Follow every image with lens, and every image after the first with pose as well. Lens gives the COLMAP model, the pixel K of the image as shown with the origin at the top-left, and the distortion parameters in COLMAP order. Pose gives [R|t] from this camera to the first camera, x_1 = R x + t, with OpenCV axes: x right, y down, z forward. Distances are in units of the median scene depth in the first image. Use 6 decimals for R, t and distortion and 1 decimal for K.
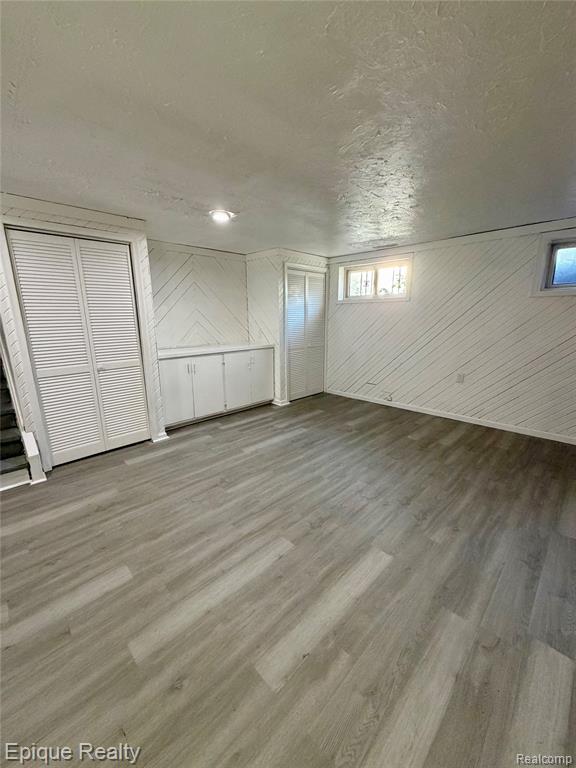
lens RADIAL K [[303.6, 0, 286.4], [0, 303.6, 382.4], [0, 0, 1]] dist [-0.000573, 0.000577]
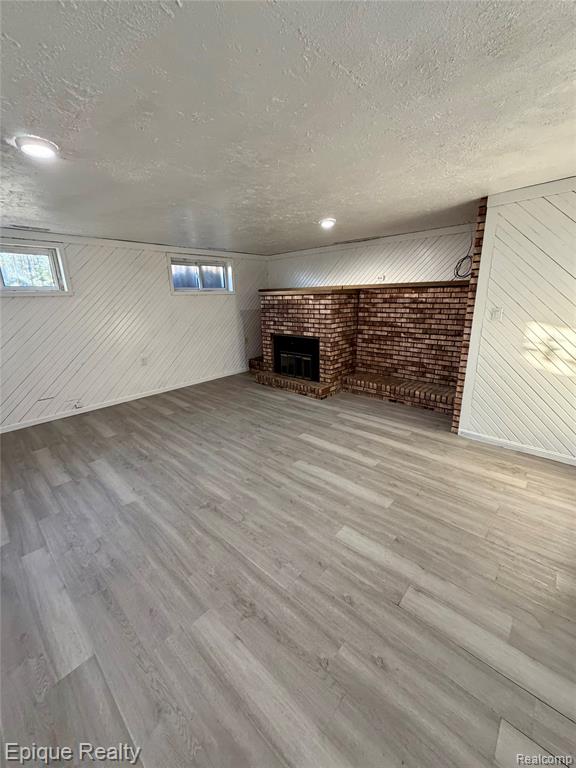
lens RADIAL K [[303.6, 0, 284.8], [0, 303.6, 386.0], [0, 0, 1]] dist [-0.000573, 0.000577]
pose [[-0.048609, -0.273262, 0.960711, -0.797239], [0.240145, 0.930436, 0.276802, -0.151710], [-0.969519, 0.244165, 0.020395, 0.559763]]
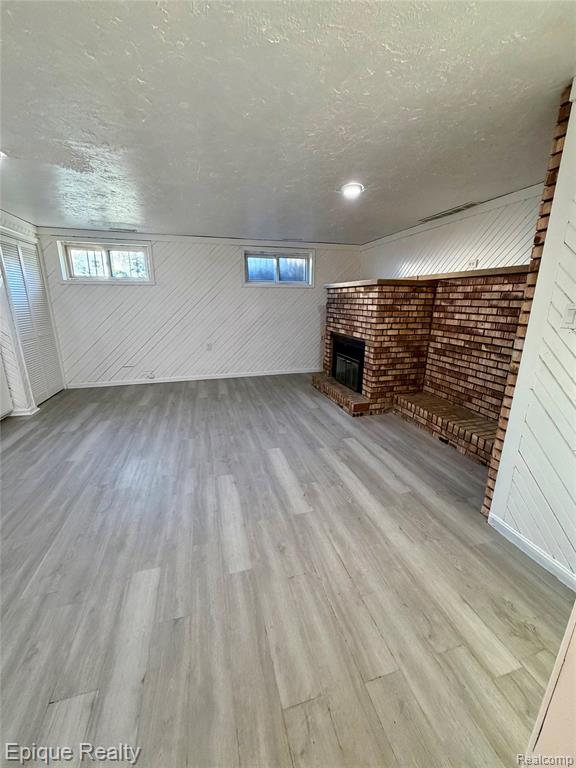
lens RADIAL K [[303.6, 0, 285.7], [0, 303.6, 383.8], [0, 0, 1]] dist [-0.000573, 0.000577]
pose [[0.483695, -0.223487, 0.846223, -0.519028], [0.181703, 0.971426, 0.152693, 0.001164], [-0.856168, 0.079905, 0.510482, 0.062870]]
